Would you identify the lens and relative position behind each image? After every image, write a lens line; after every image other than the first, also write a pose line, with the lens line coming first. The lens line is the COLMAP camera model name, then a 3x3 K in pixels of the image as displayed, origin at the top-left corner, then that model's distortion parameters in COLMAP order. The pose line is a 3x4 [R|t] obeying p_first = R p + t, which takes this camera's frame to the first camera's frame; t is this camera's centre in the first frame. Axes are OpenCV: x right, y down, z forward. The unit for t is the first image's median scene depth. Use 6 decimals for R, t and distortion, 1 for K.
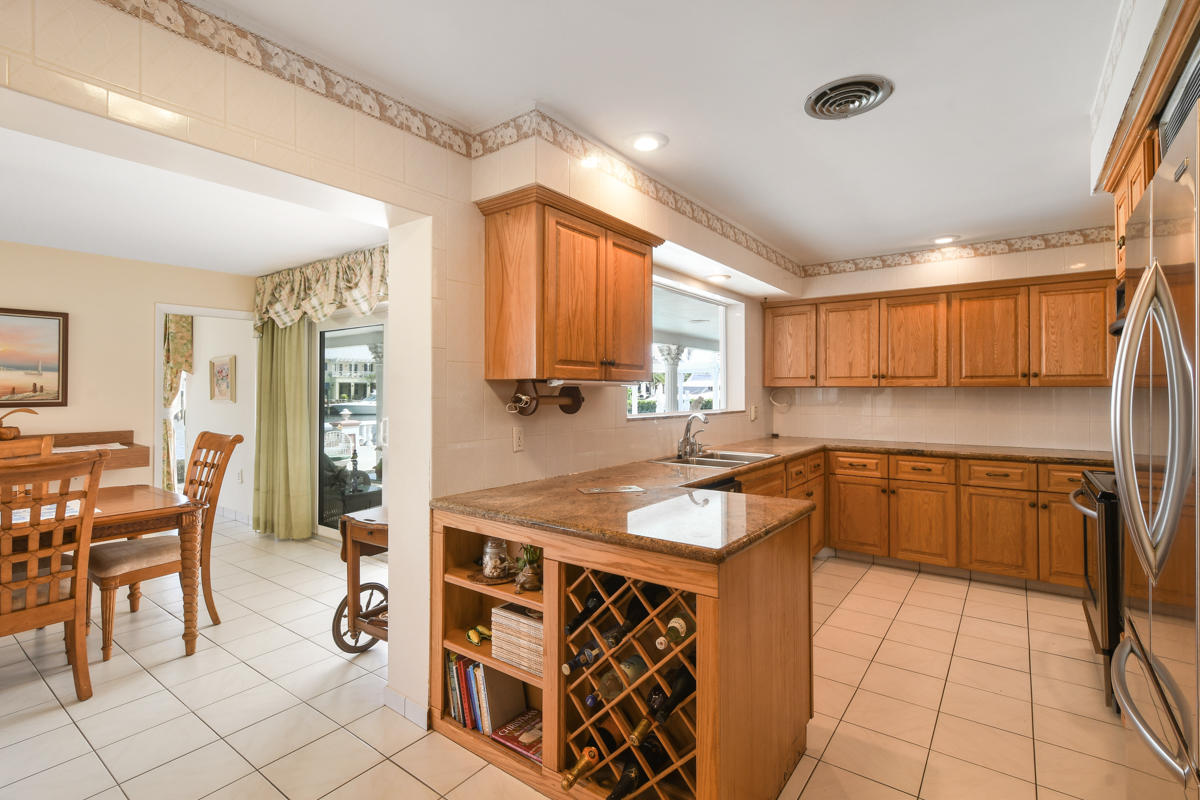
lens RADIAL K [[557.8, 0, 591.0], [0, 557.8, 385.4], [0, 0, 1]] dist [0.000525, -0.001173]
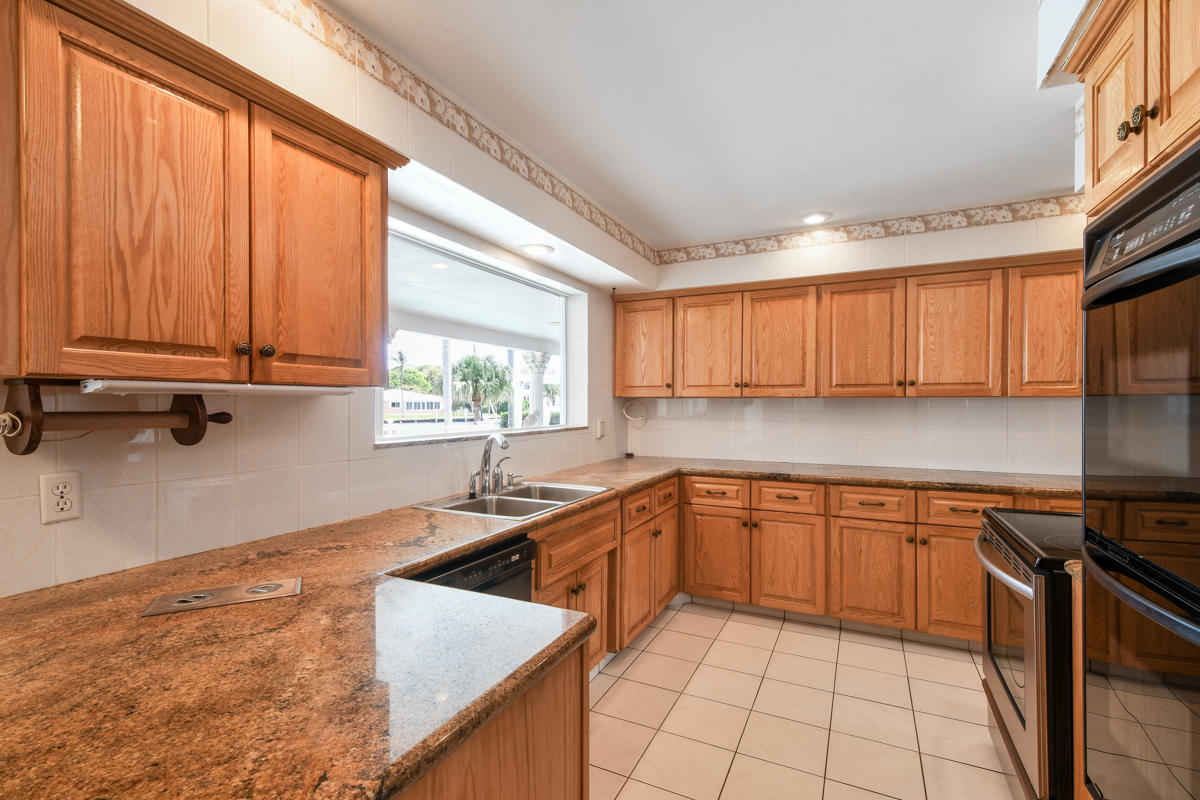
lens RADIAL K [[539.5, 0, 593.4], [0, 539.5, 405.2], [0, 0, 1]] dist [0.009730, 0.000171]
pose [[0.982880, -0.001389, 0.184242, 0.161862], [-0.001456, 0.999882, 0.015304, 0.002533], [-0.184242, -0.015310, 0.982762, 0.266505]]
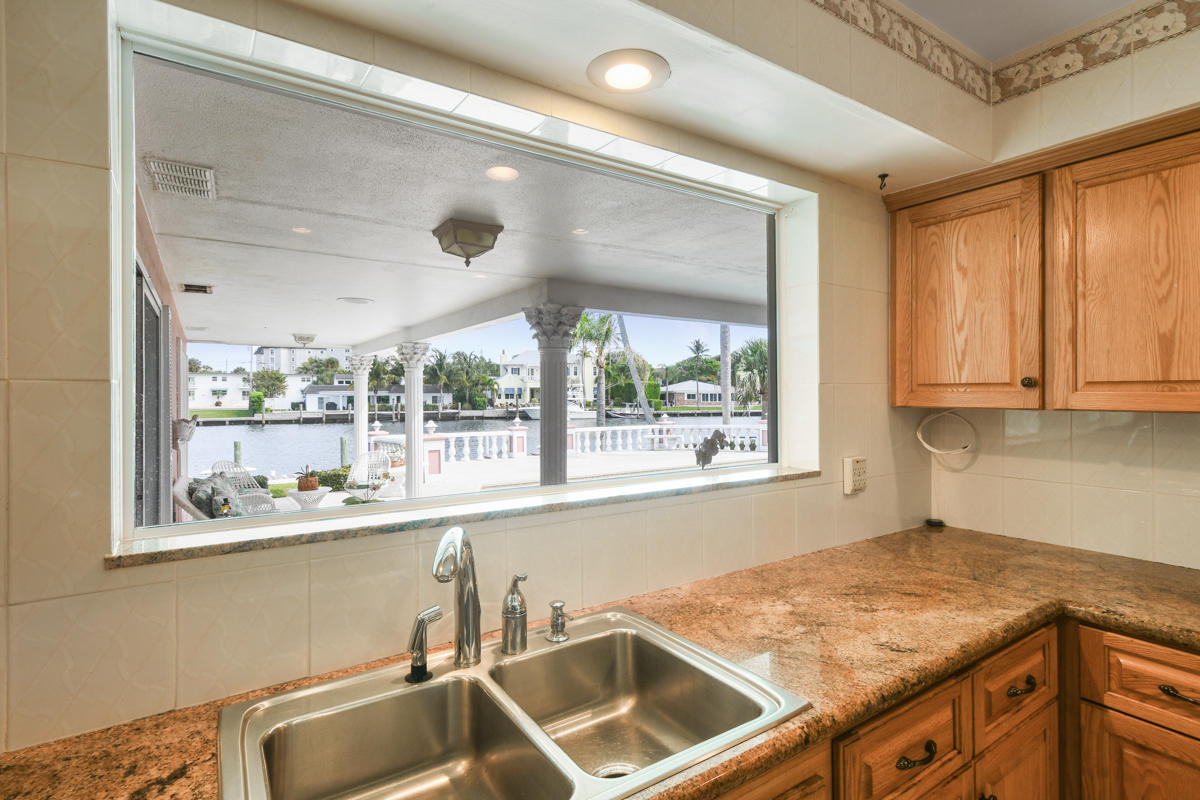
lens RADIAL K [[585.9, 0, 600.2], [0, 585.9, 391.7], [0, 0, 1]] dist [0.004182, 0.001015]
pose [[0.945542, -0.005190, -0.325459, 0.305677], [0.007504, 0.999955, 0.005855, -0.015607], [0.325413, -0.007978, 0.945538, 0.655286]]
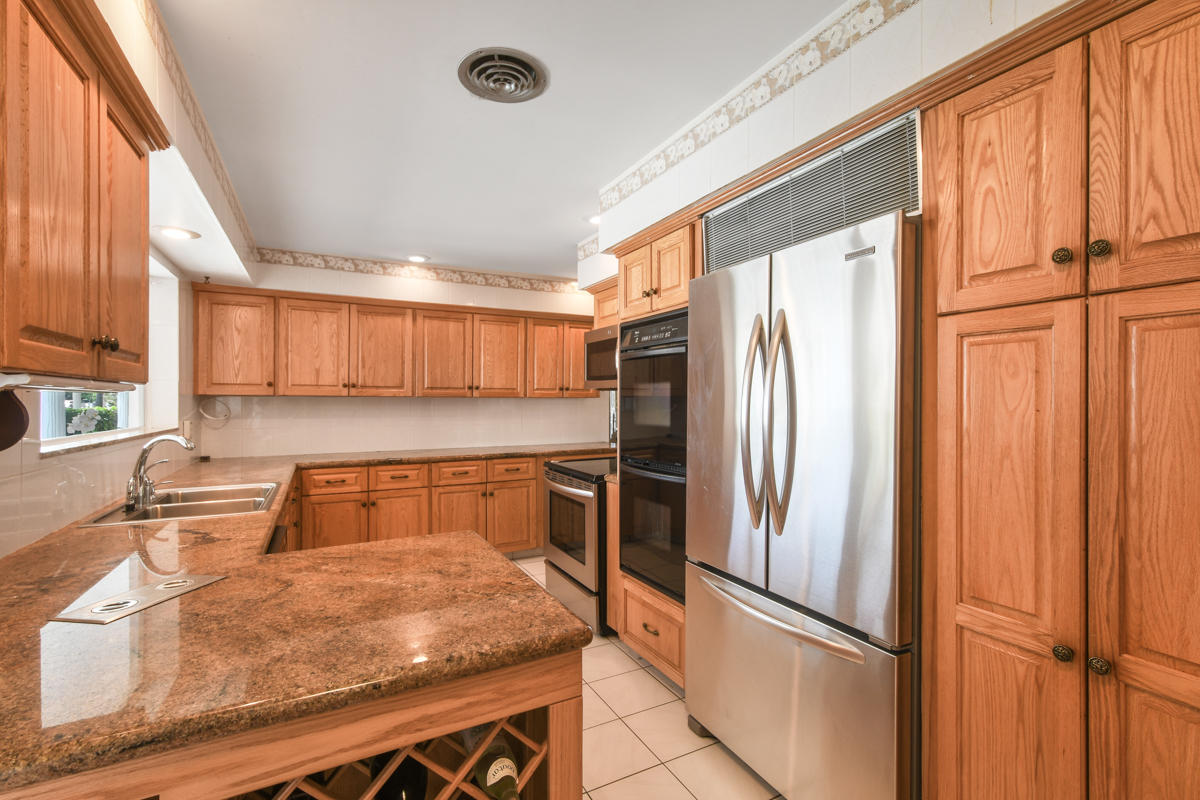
lens RADIAL K [[531.2, 0, 595.0], [0, 531.2, 405.7], [0, 0, 1]] dist [0.003830, -0.000049]
pose [[0.428463, -0.007582, 0.903527, -0.133923], [-0.010145, 0.999861, 0.013201, 0.002359], [-0.903502, -0.014823, 0.428327, 0.253266]]
